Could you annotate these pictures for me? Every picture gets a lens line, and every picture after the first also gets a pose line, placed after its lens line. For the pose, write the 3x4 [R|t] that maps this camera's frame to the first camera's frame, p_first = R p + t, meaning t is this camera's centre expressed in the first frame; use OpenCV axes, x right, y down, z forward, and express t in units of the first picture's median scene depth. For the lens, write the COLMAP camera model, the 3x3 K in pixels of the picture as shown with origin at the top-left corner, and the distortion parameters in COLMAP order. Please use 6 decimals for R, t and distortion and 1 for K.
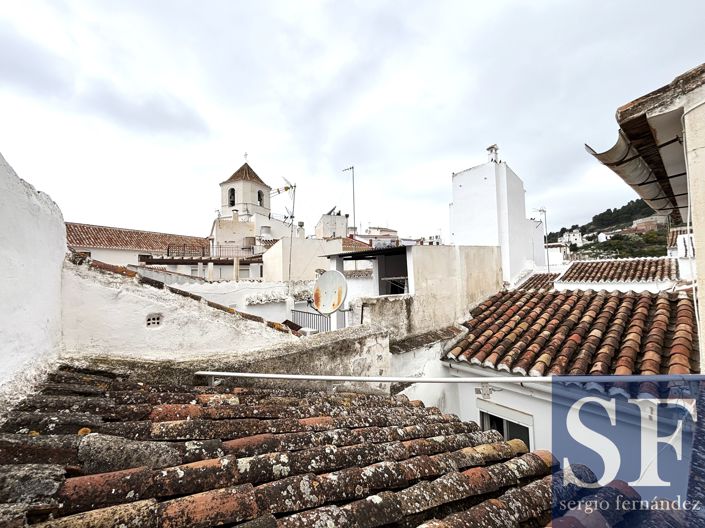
lens RADIAL K [[281.6, 0, 353.1], [0, 281.6, 264.1], [0, 0, 1]] dist [-0.001814, -0.000374]
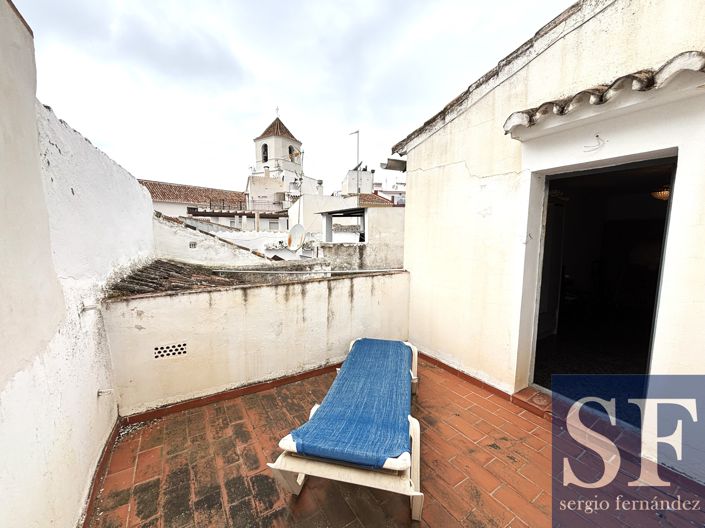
lens RADIAL K [[281.6, 0, 353.1], [0, 281.6, 264.1], [0, 0, 1]] dist [-0.001814, -0.000374]
pose [[0.991538, 0.041666, -0.122950, 0.081880], [-0.021810, 0.987097, 0.158632, -0.002058], [0.127973, -0.154608, 0.979653, -0.101971]]
